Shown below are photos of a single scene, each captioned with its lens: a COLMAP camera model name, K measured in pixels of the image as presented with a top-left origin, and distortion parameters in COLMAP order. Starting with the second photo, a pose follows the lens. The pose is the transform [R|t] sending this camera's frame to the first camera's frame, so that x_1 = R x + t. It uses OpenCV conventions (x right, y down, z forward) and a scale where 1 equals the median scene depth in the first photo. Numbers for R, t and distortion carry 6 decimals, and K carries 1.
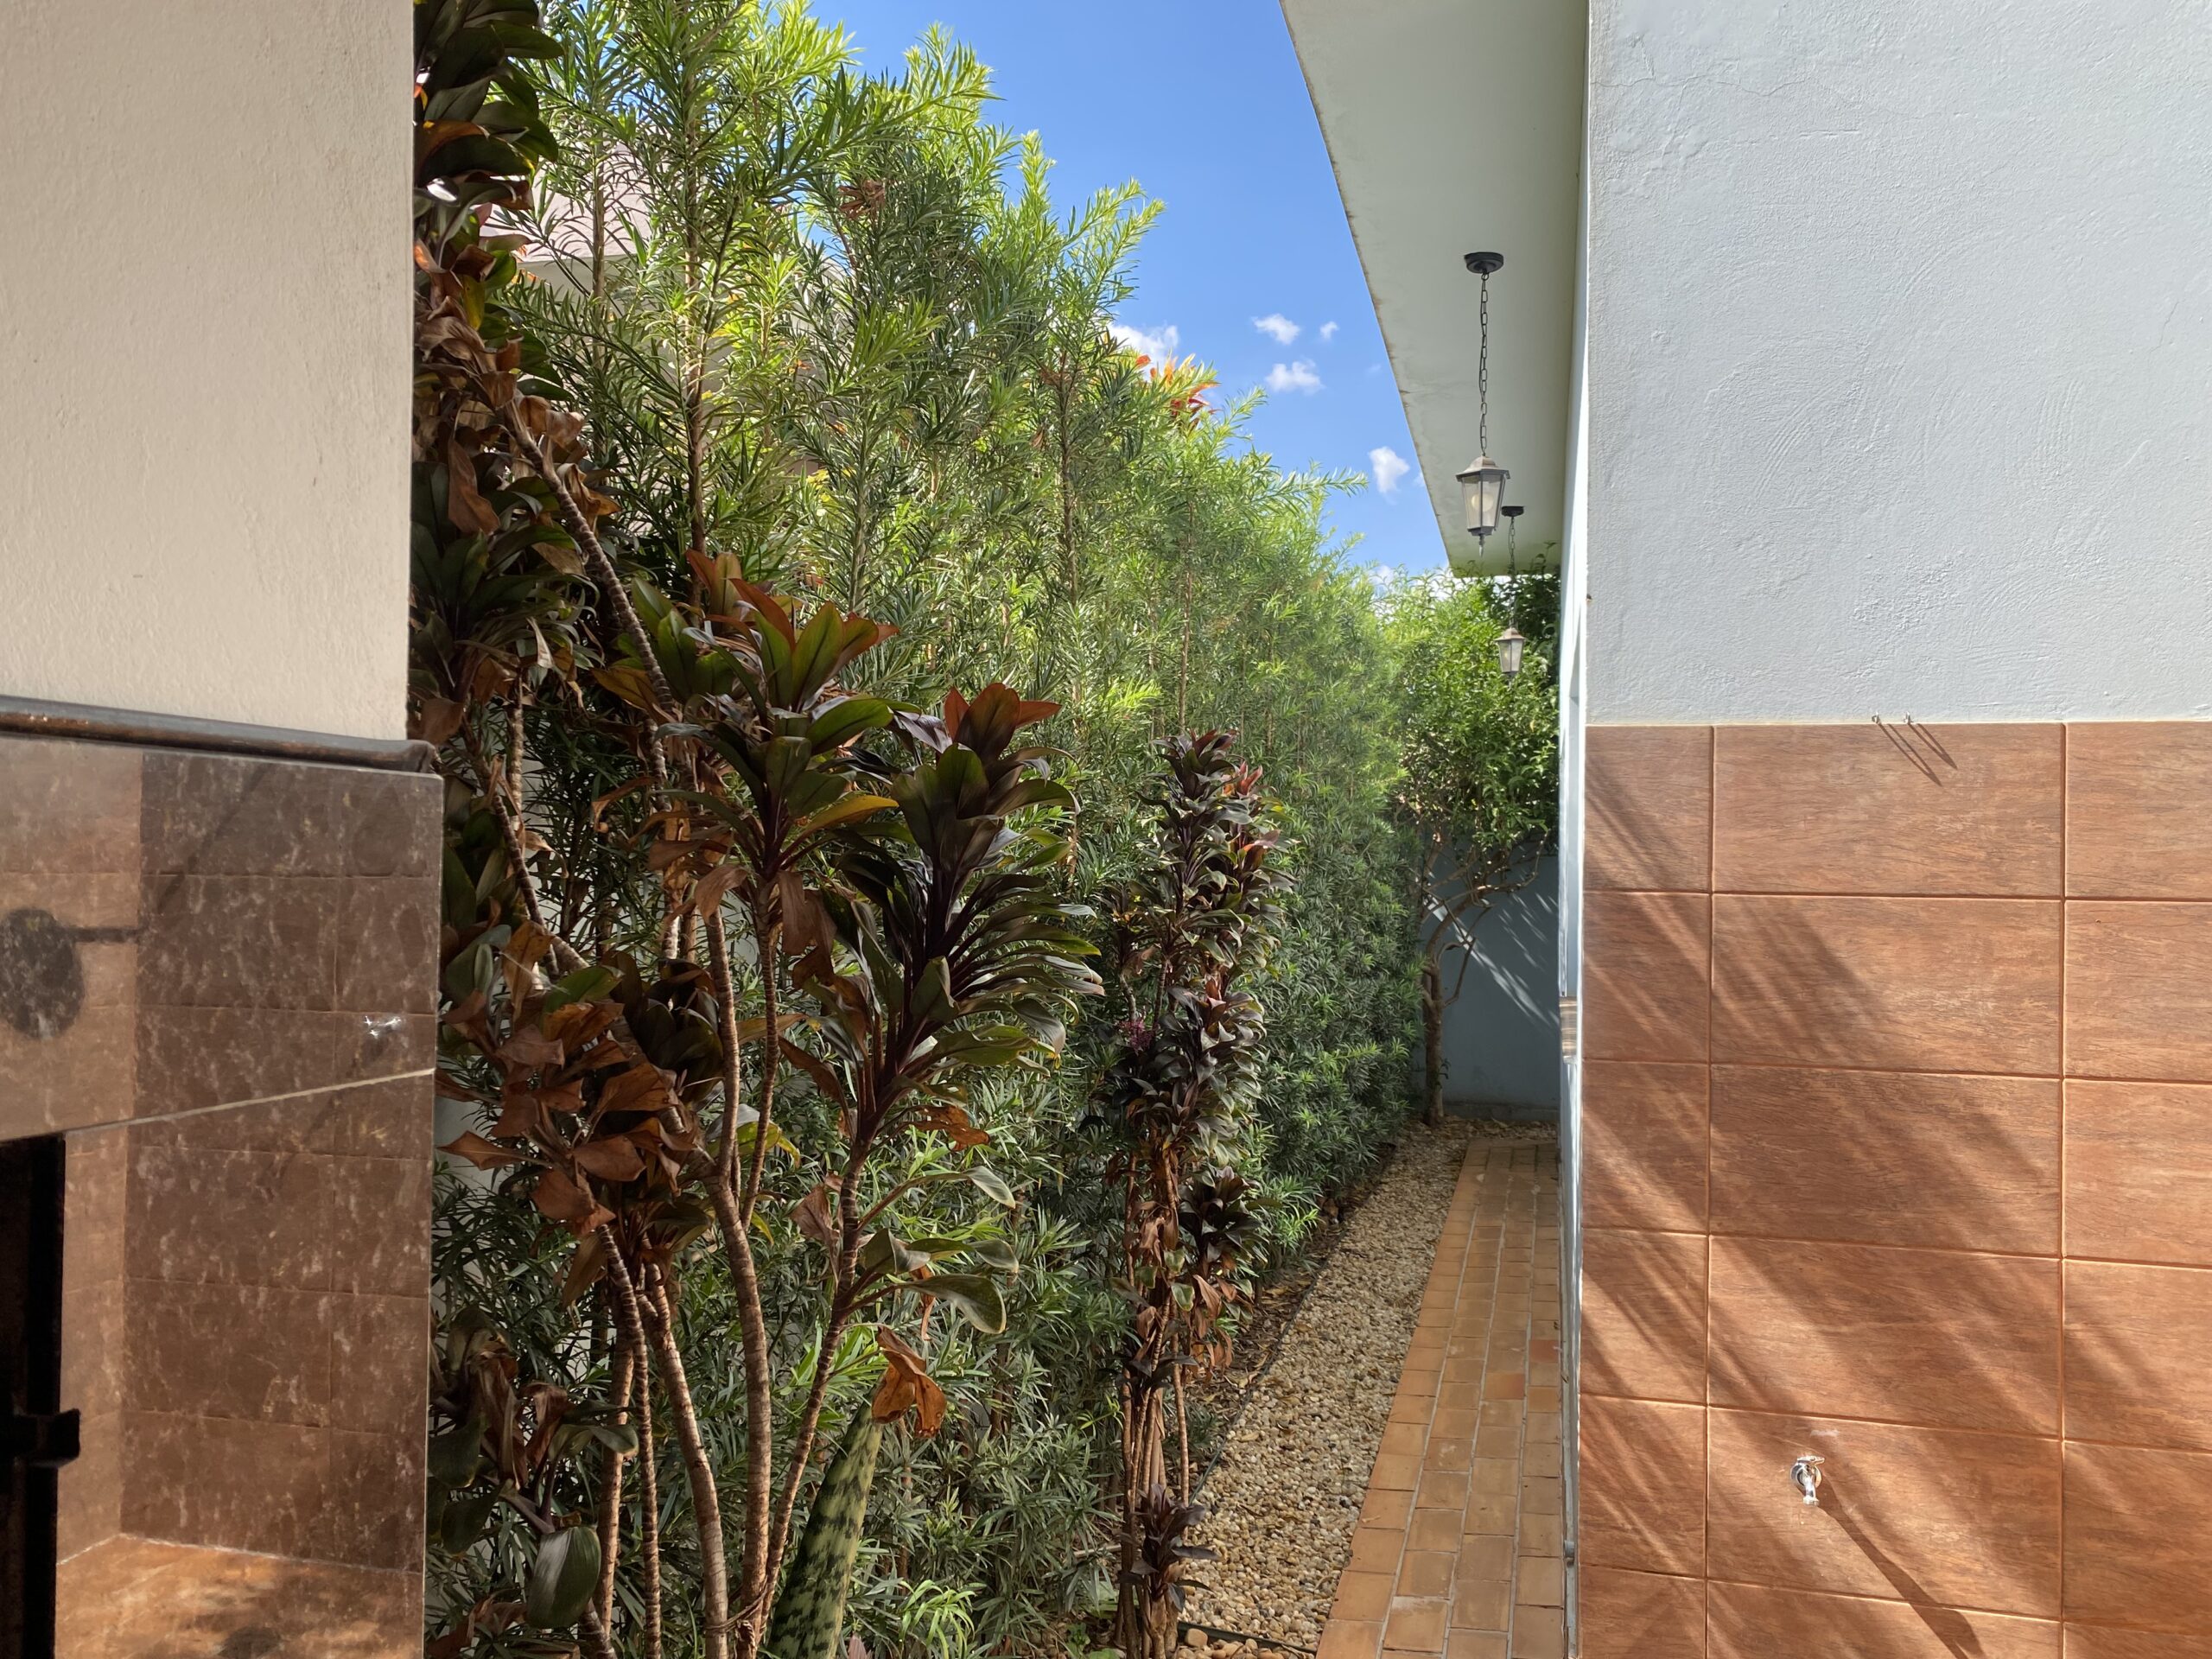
lens RADIAL K [[1675.9, 0, 1065.0], [0, 1675.9, 828.5], [0, 0, 1]] dist [0.001475, -0.049149]
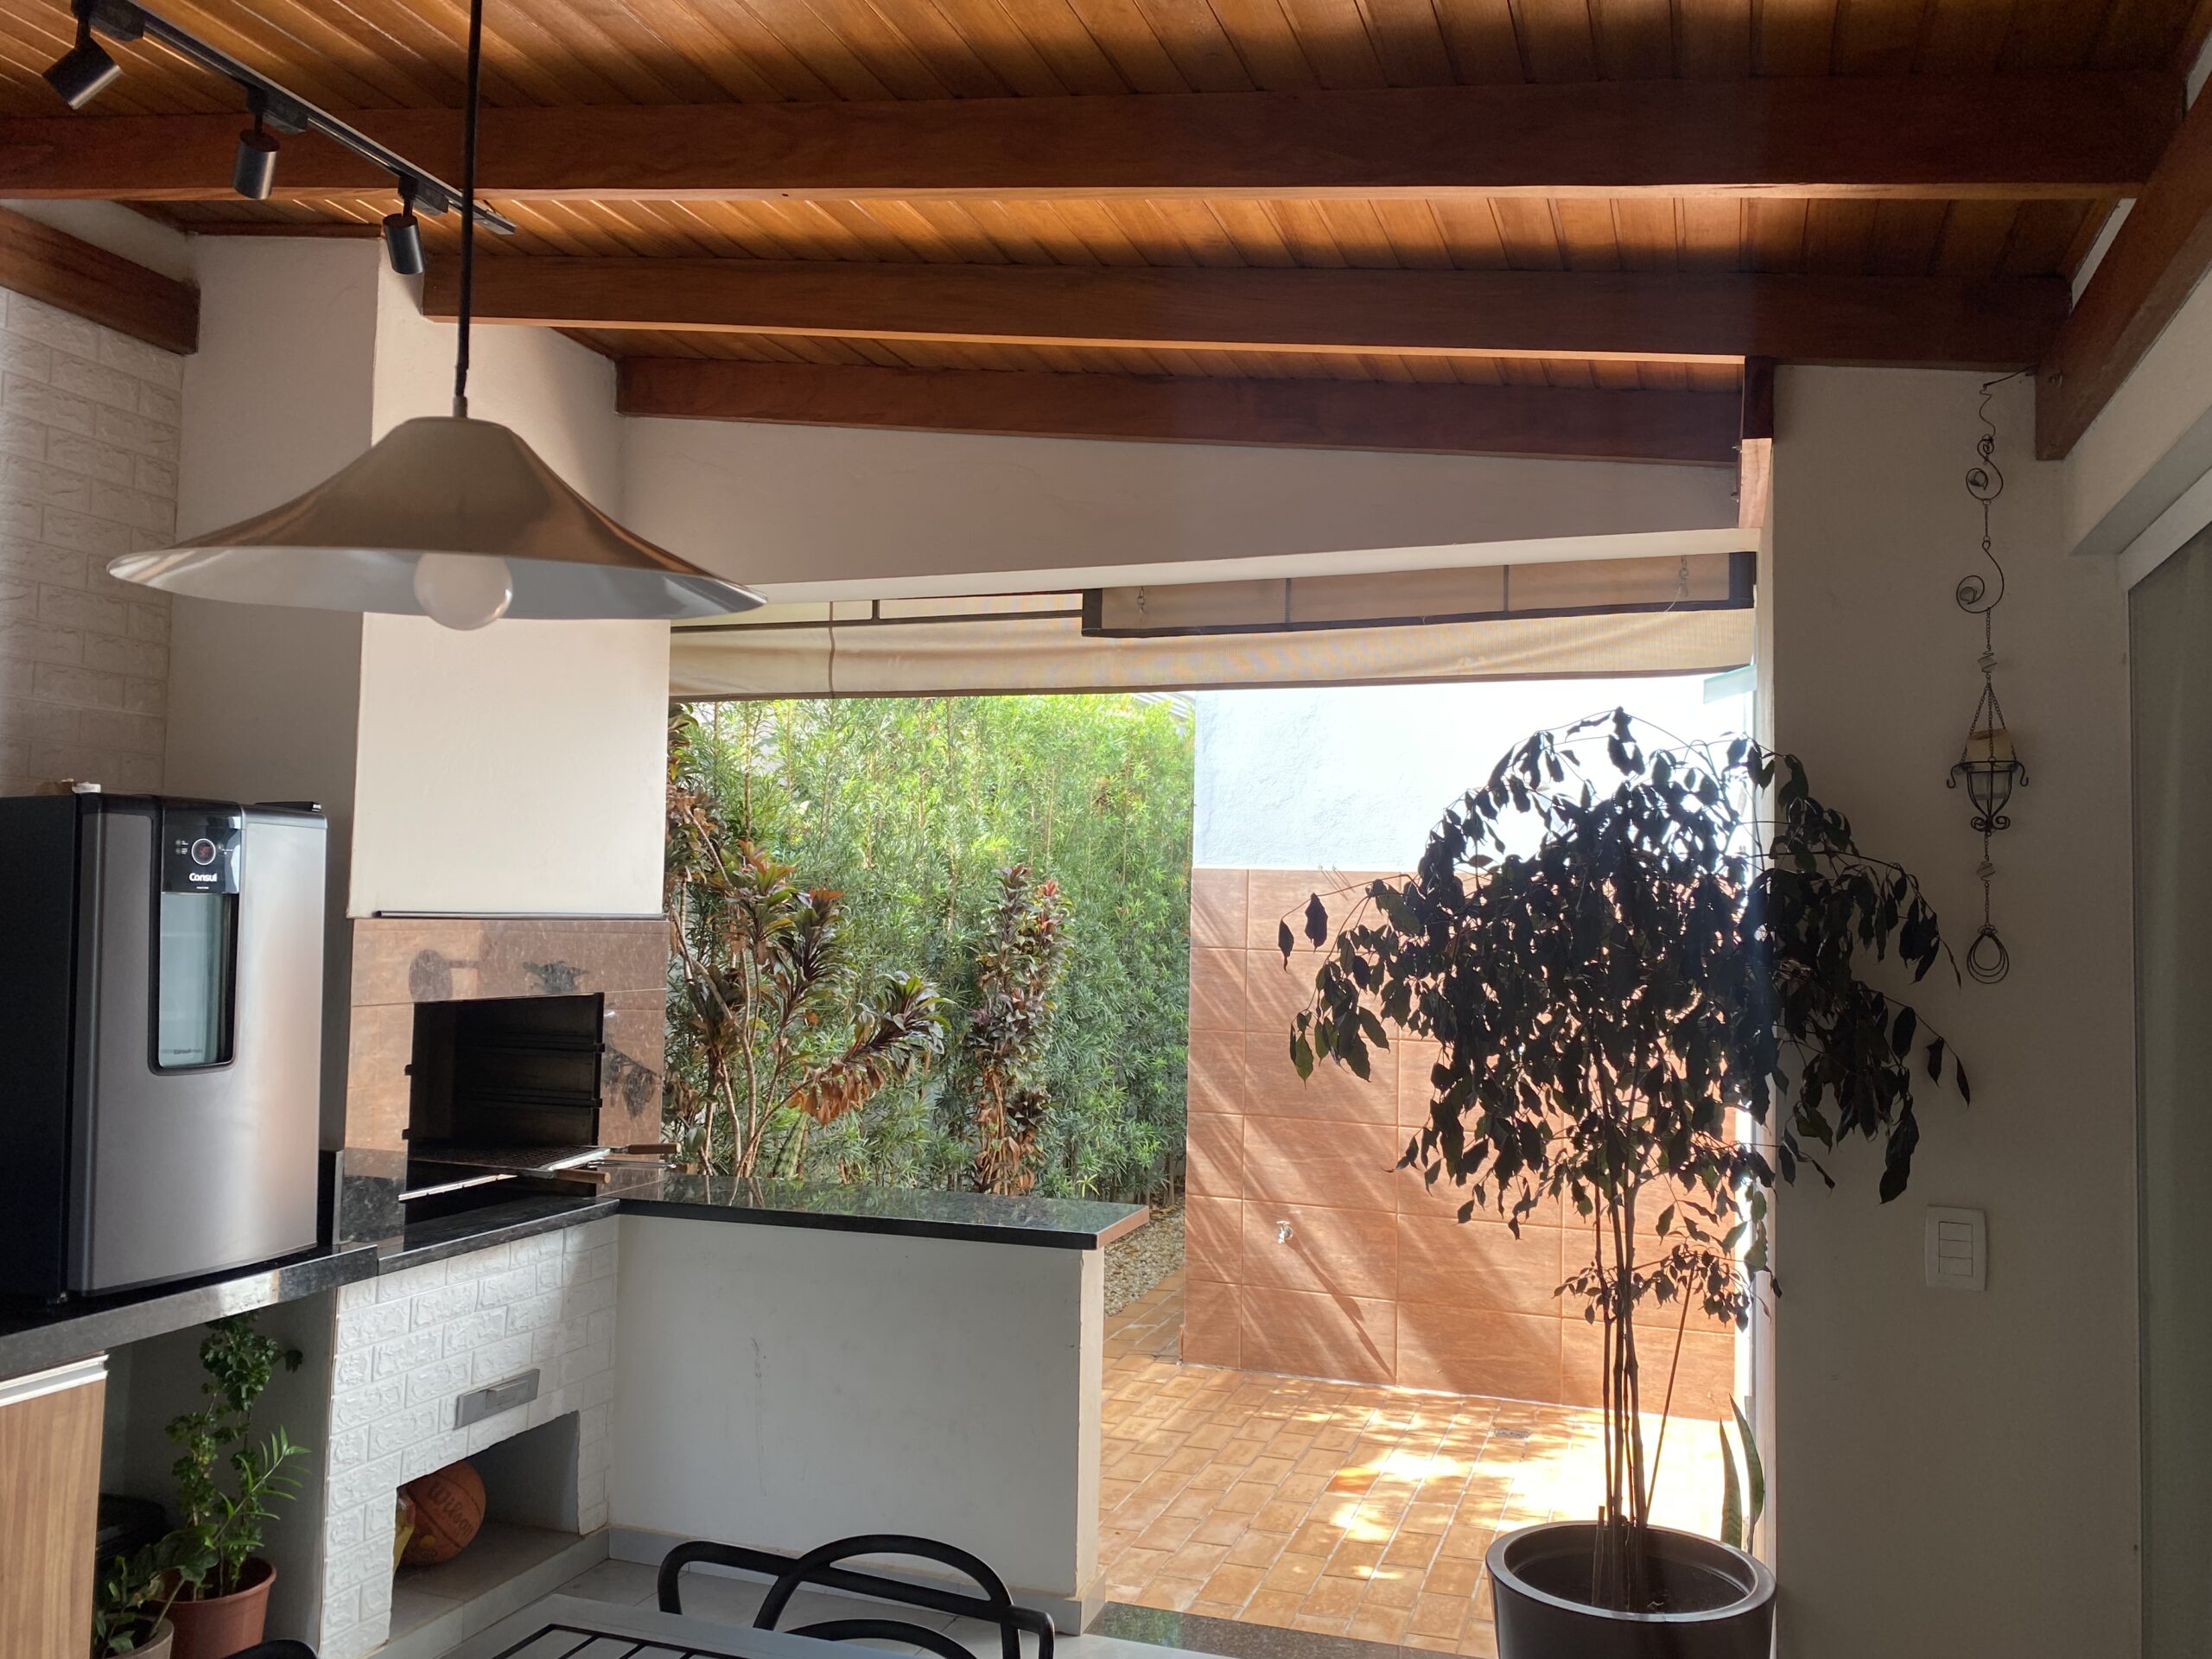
lens RADIAL K [[1678.8, 0, 1115.8], [0, 1678.8, 808.0], [0, 0, 1]] dist [0.005958, 0.000195]
pose [[0.998505, 0.008466, -0.053994, 0.352065], [-0.010517, 0.999229, -0.037815, -0.059329], [0.053632, 0.038327, 0.997825, -1.142786]]
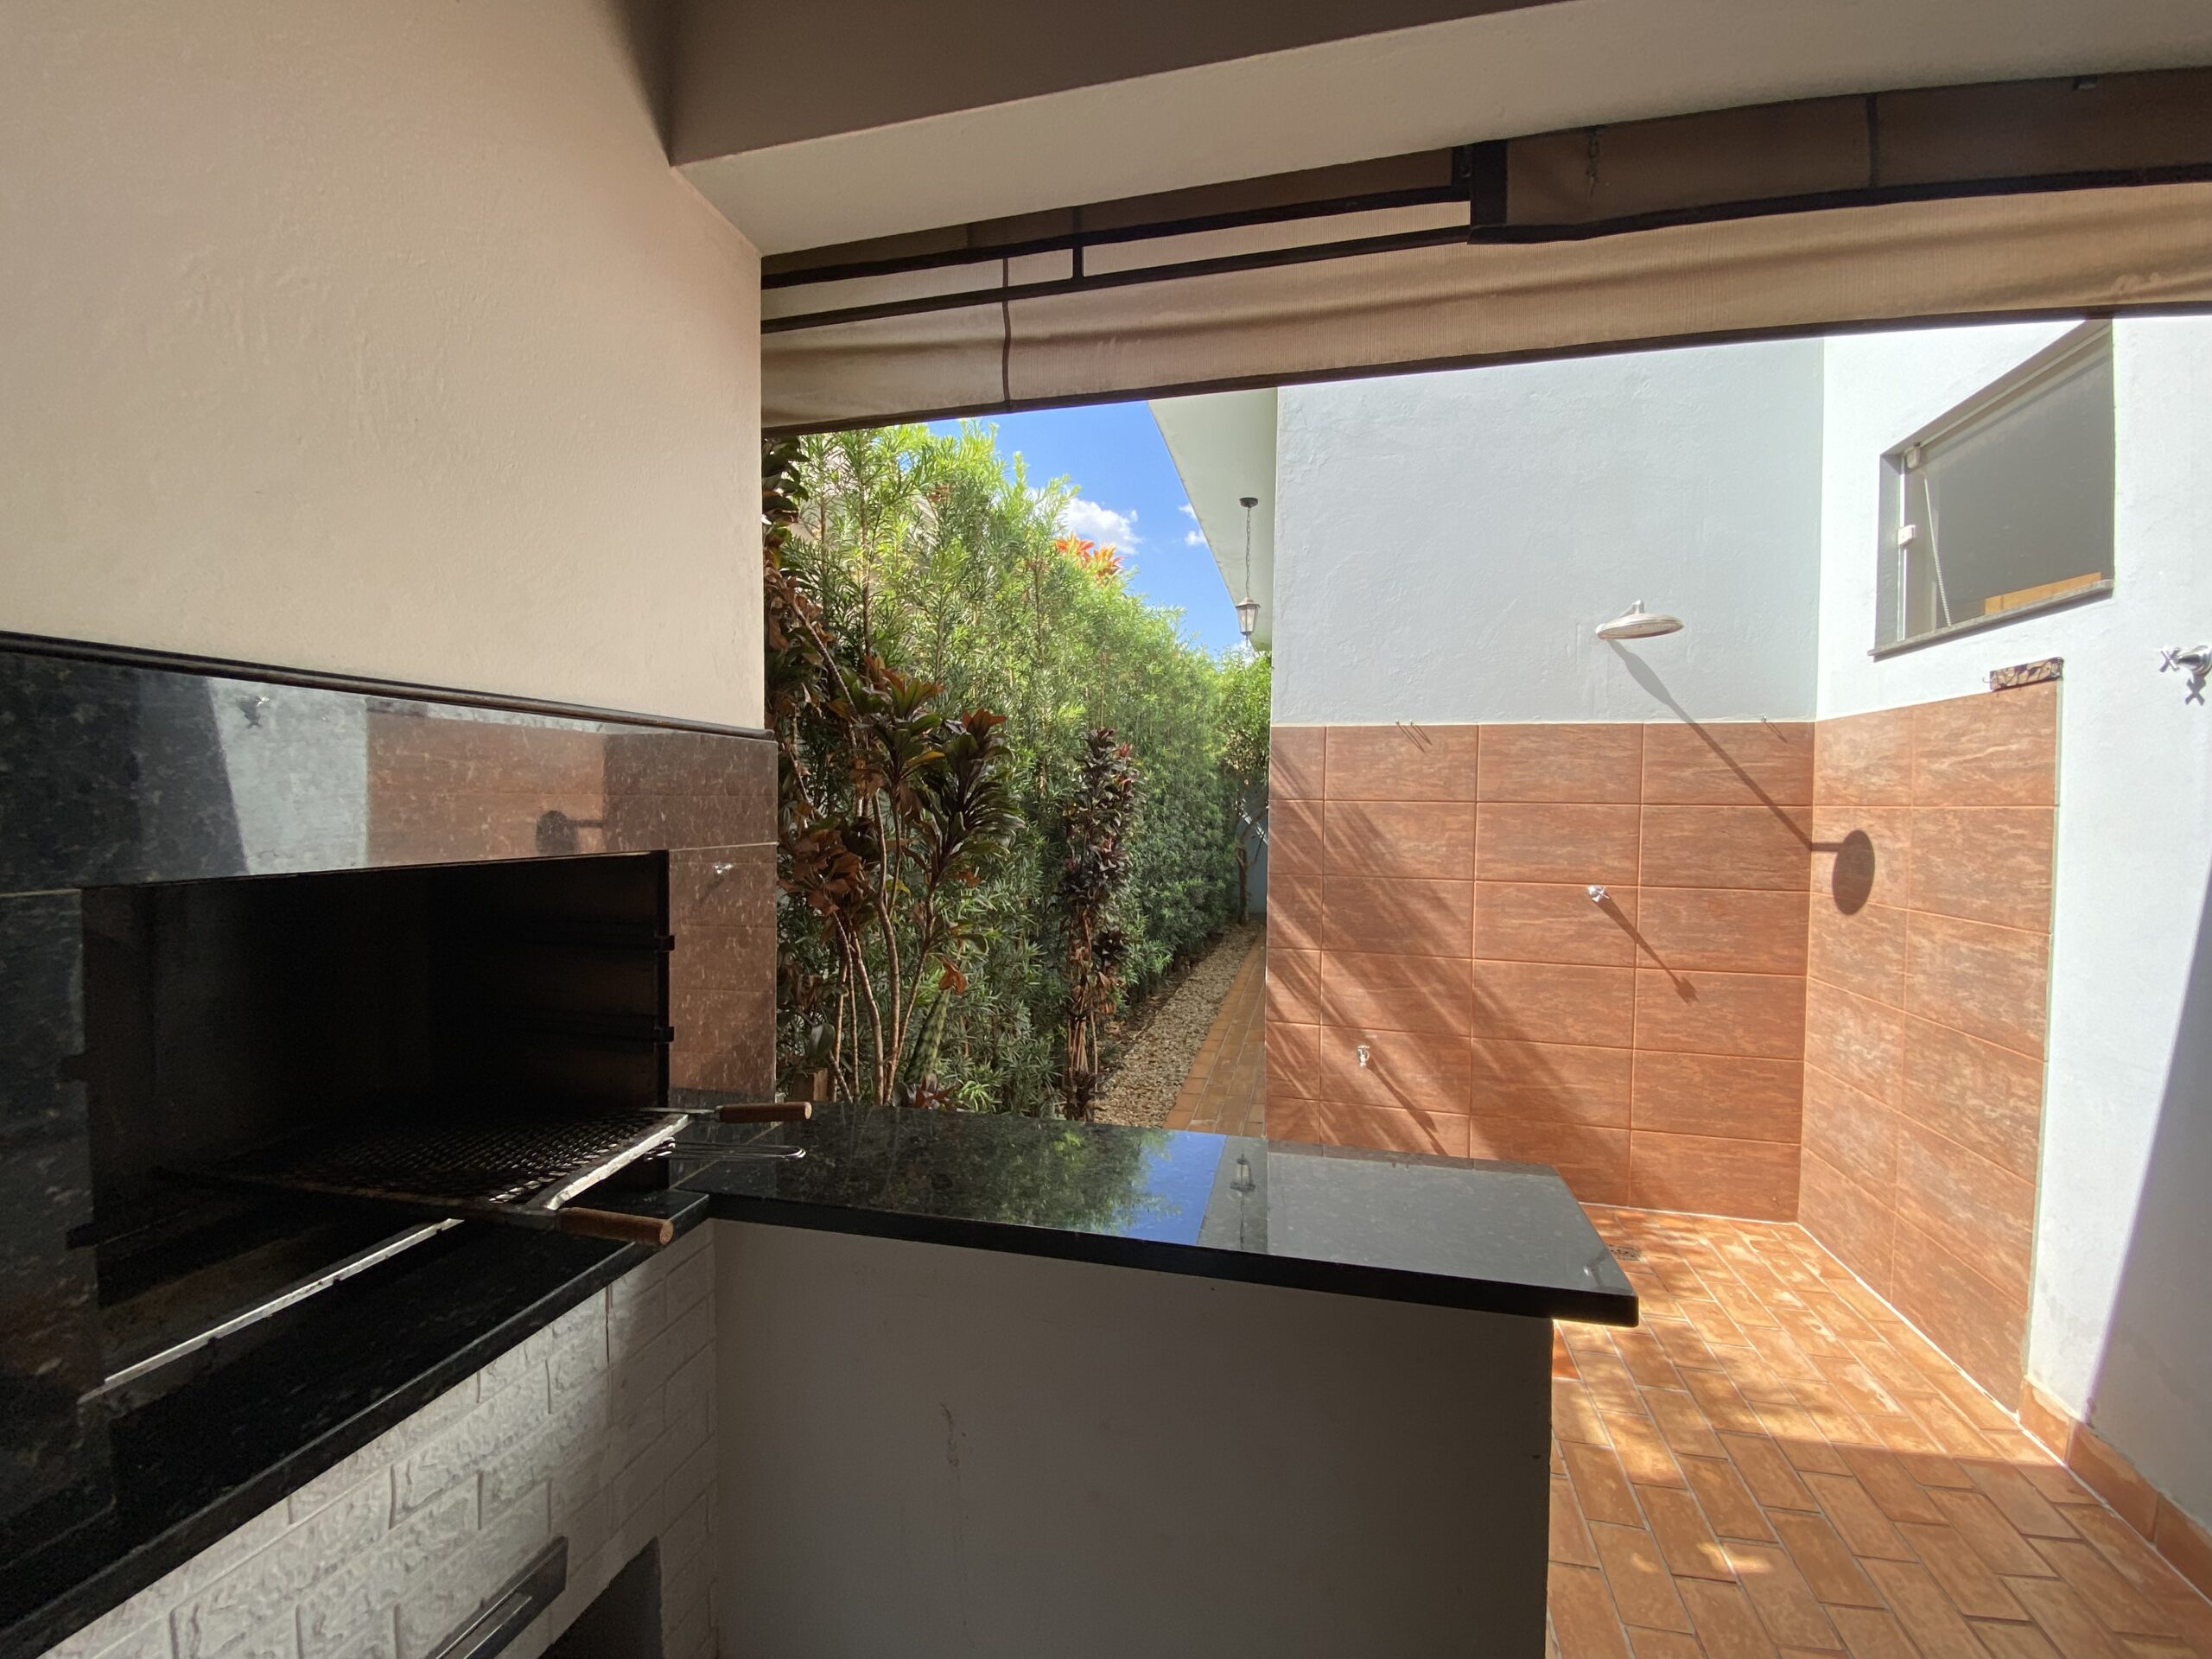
lens RADIAL K [[886.5, 0, 1100.7], [0, 886.5, 830.7], [0, 0, 1]] dist [0.013003, -0.018479]
pose [[0.999456, -0.001658, 0.032935, 0.047218], [-0.000213, 0.998390, 0.056720, 0.011987], [-0.032976, -0.056696, 0.997847, -0.193336]]
